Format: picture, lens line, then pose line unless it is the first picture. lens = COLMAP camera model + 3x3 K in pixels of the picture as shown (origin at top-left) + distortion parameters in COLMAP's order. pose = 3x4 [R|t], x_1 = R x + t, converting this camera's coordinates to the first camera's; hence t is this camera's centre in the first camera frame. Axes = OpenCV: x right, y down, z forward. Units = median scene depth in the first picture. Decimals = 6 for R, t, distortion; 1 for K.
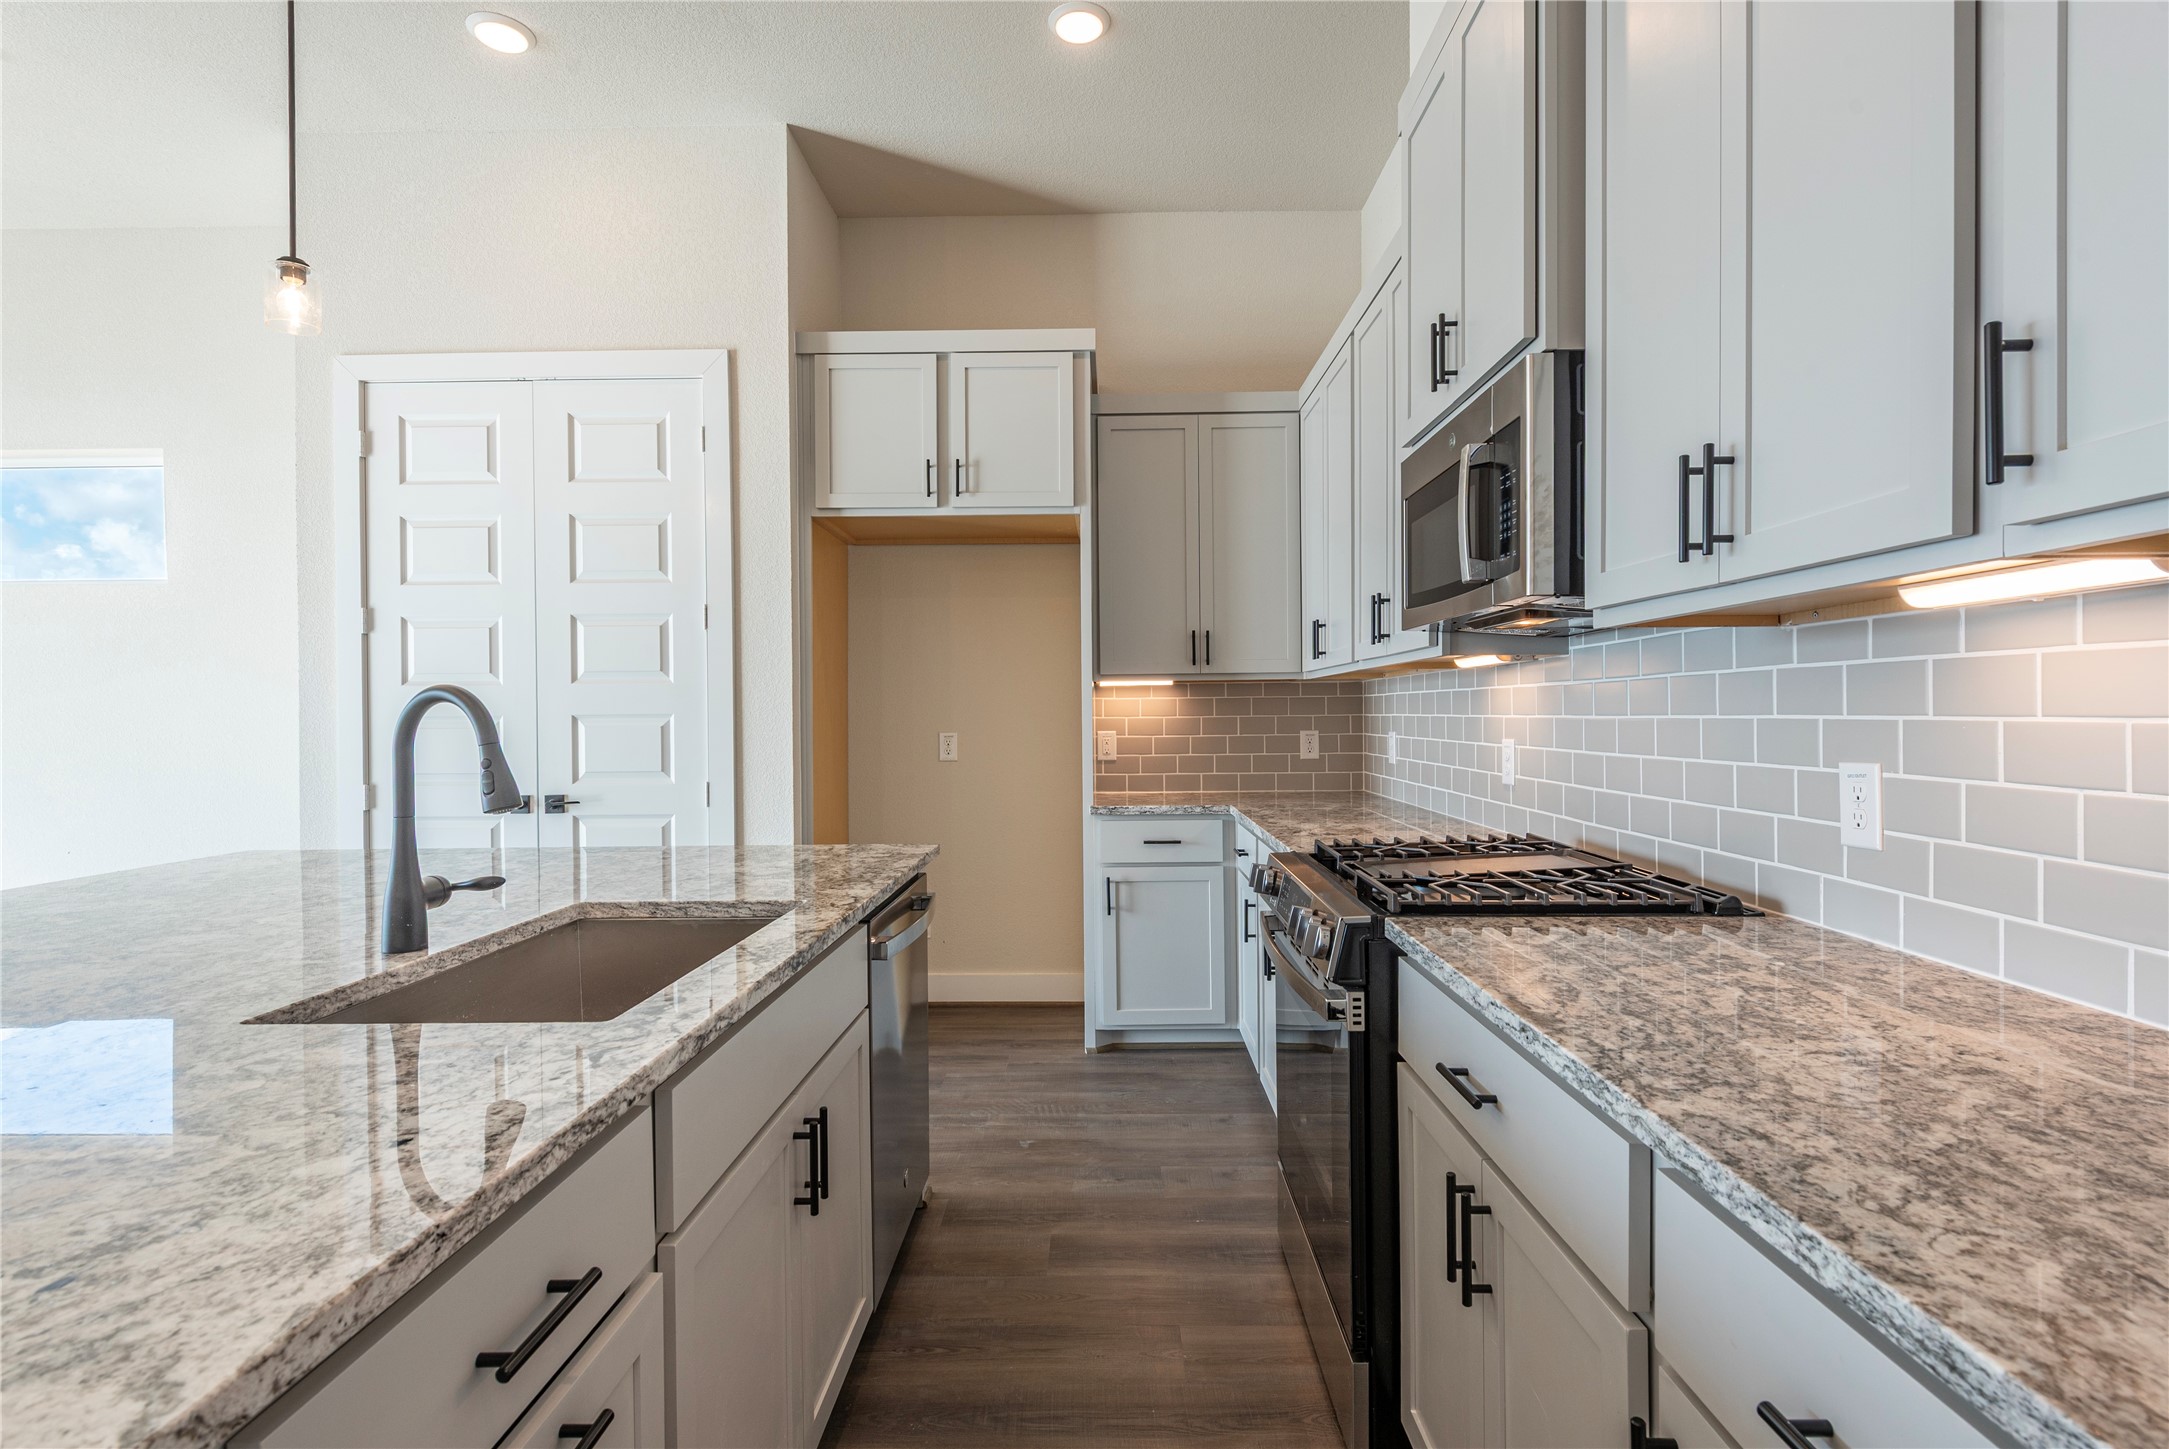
lens RADIAL K [[1022.1, 0, 1085.9], [0, 1022.1, 719.7], [0, 0, 1]] dist [0.006351, -0.004589]
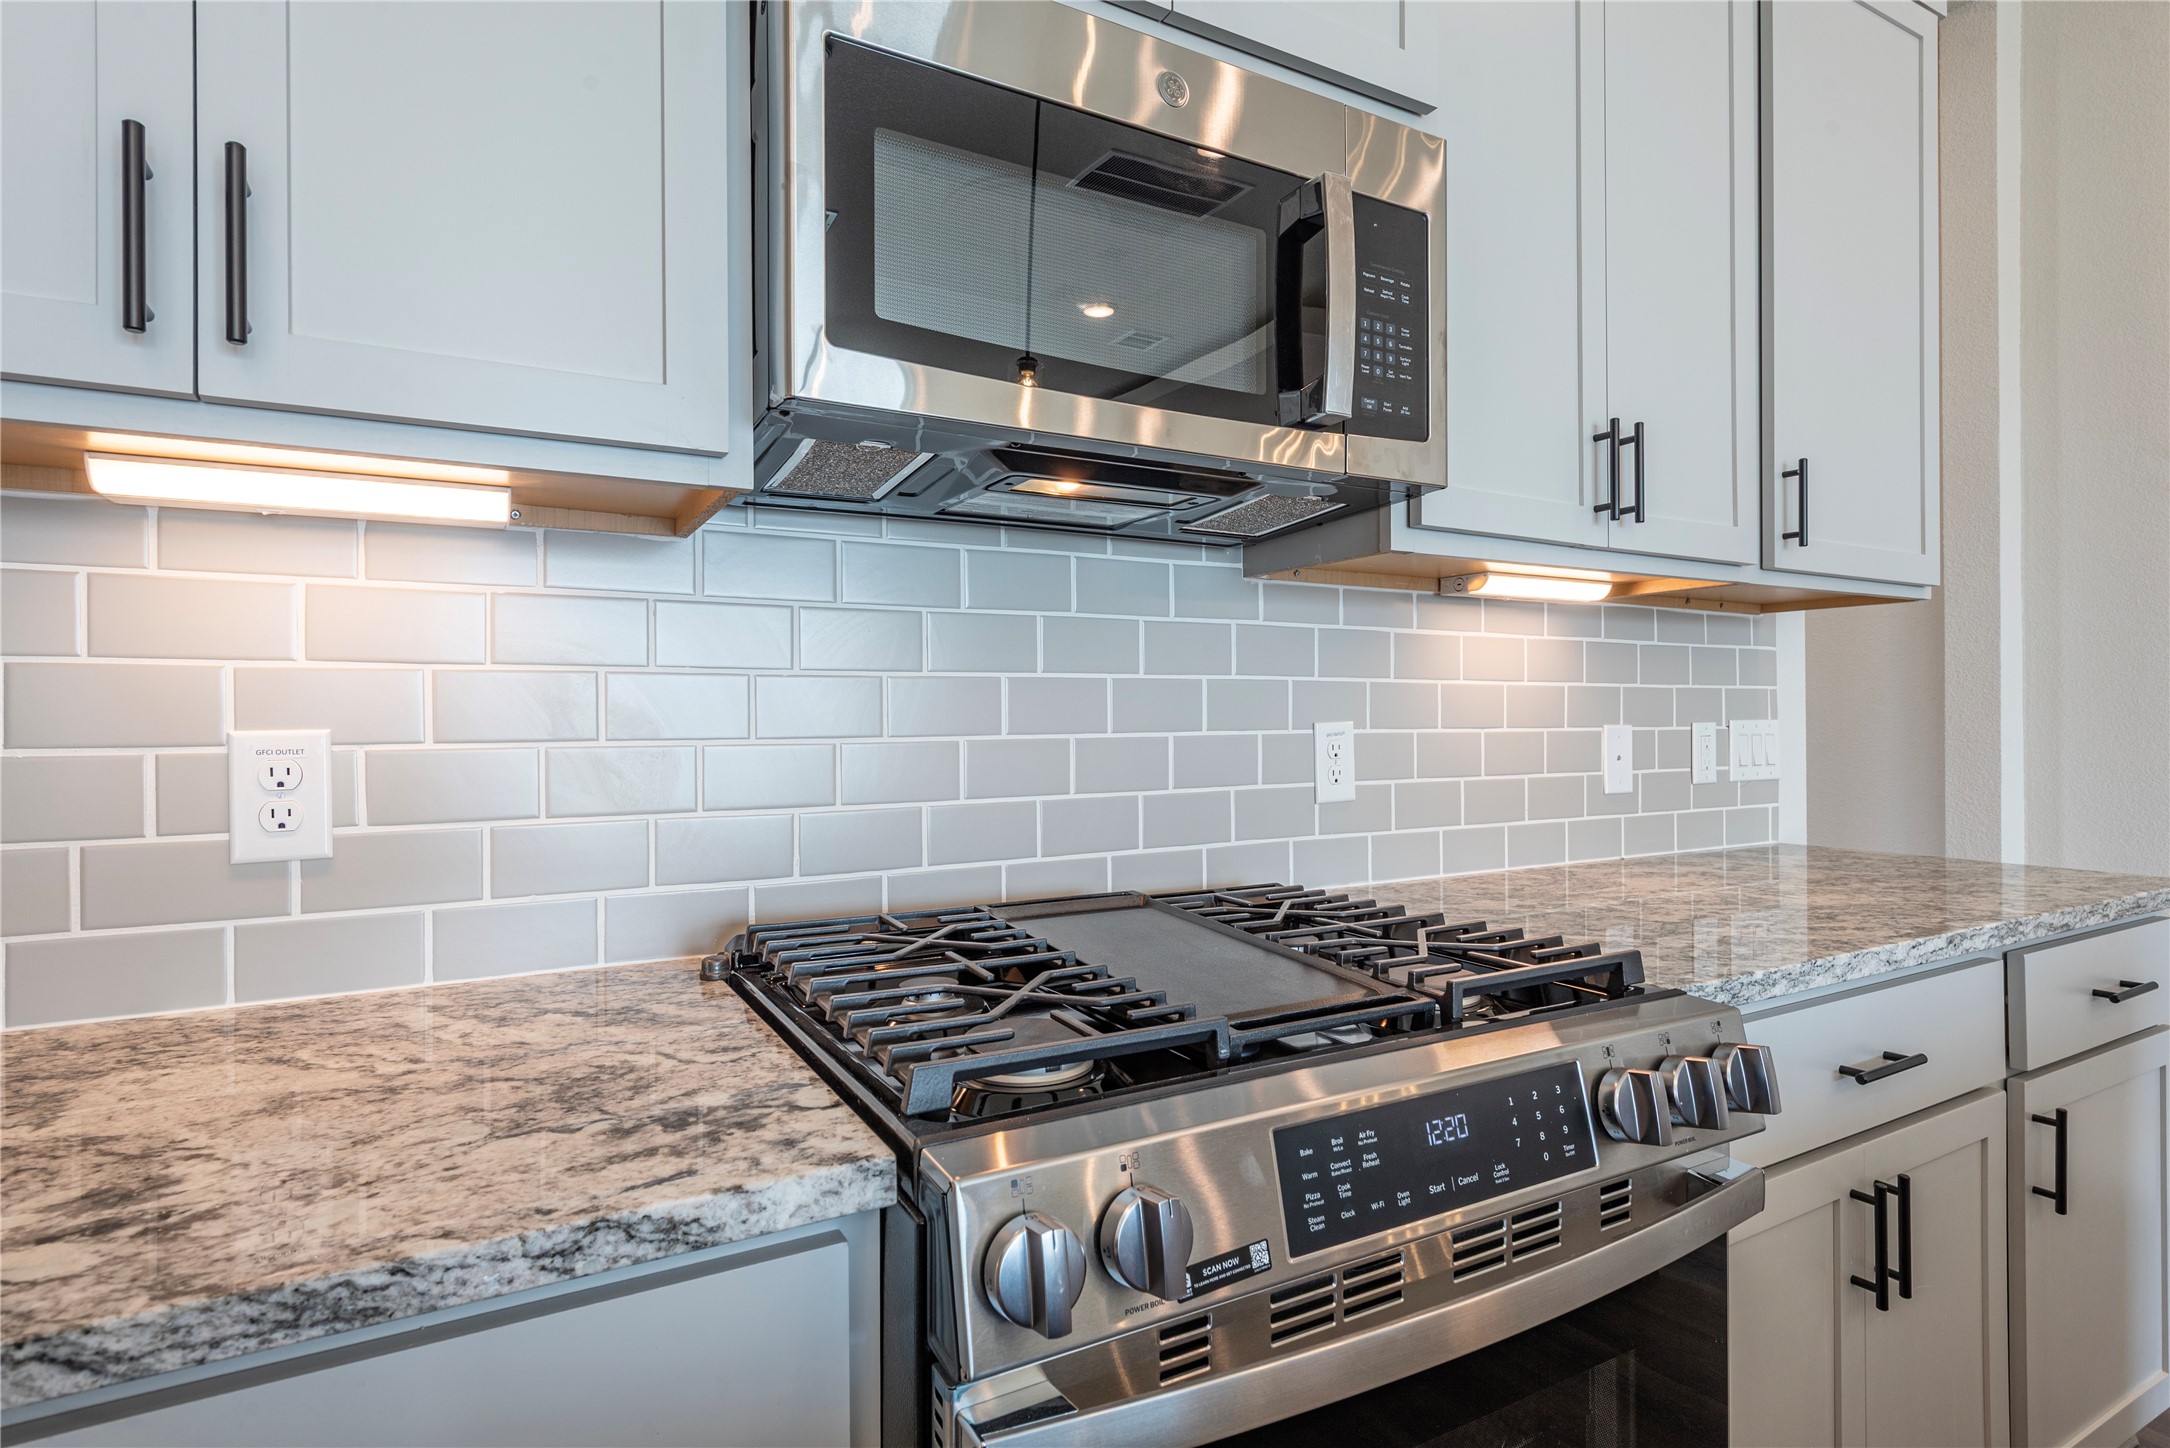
lens RADIAL K [[1105.8, 0, 1083.9], [0, 1105.8, 717.7], [0, 0, 1]] dist [-0.002802, -0.000207]
pose [[-0.513272, 0.009040, 0.858179, -0.038390], [0.014220, 0.999897, -0.002028, 0.015243], [-0.858108, 0.011163, -0.513347, 0.756554]]
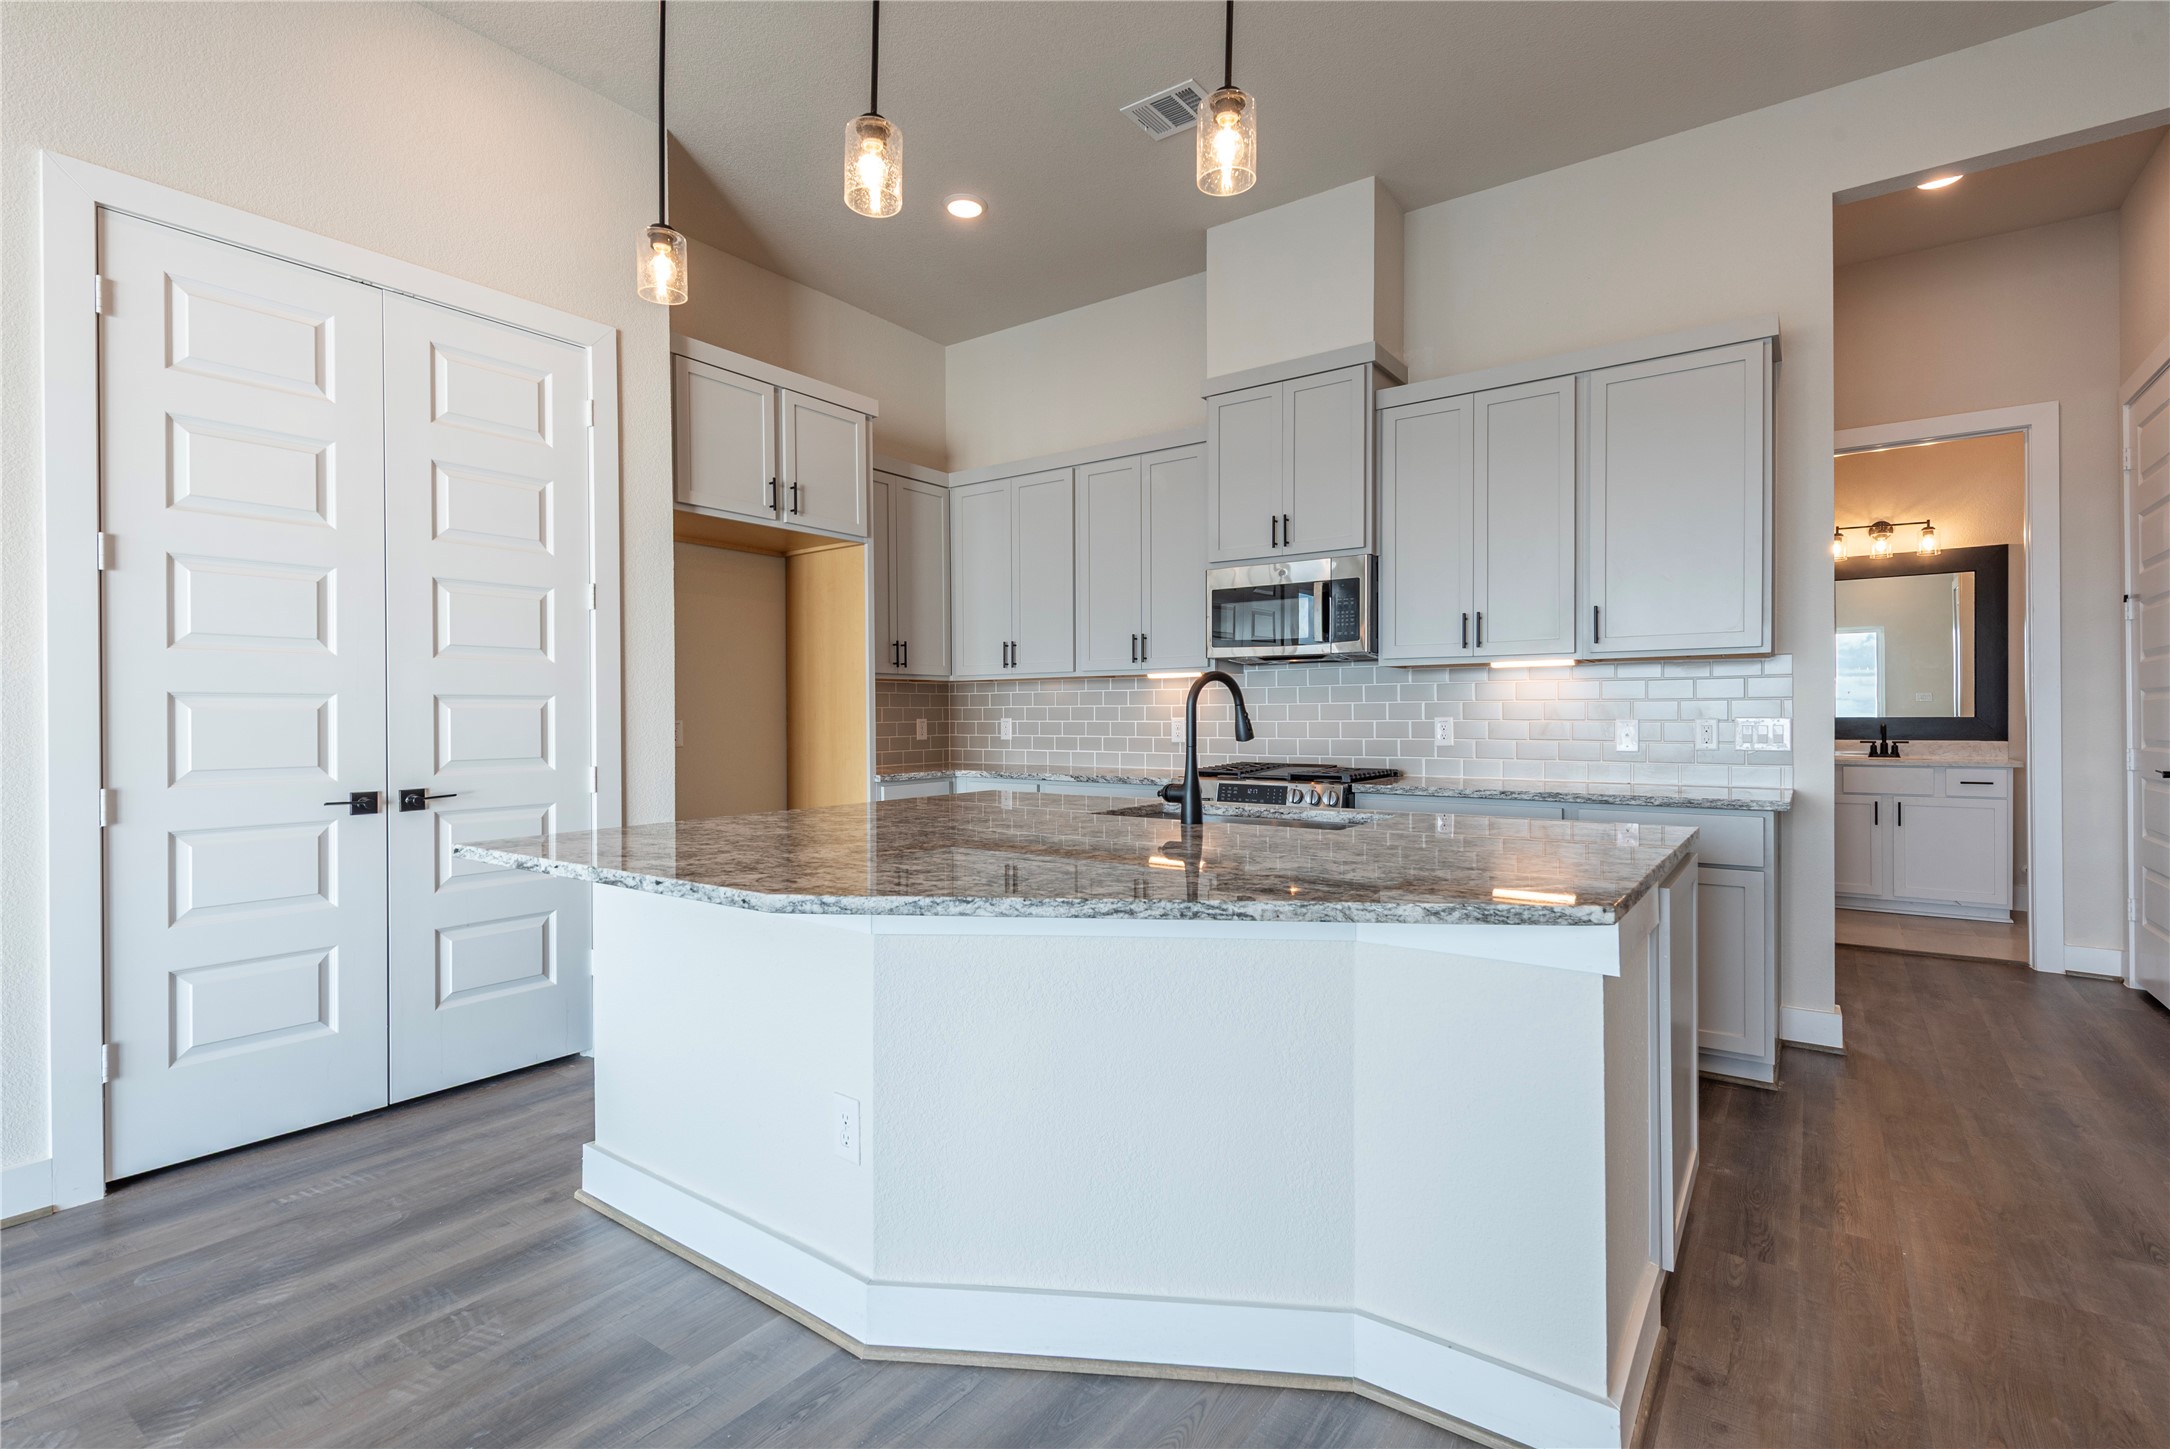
lens RADIAL K [[1022.5, 0, 1086.0], [0, 1022.5, 722.2], [0, 0, 1]] dist [0.006351, -0.004589]
pose [[0.571317, -0.000124, 0.820729, -0.941499], [0.005423, 0.999979, -0.003623, 0.025769], [-0.820711, 0.006521, 0.571306, 0.067184]]
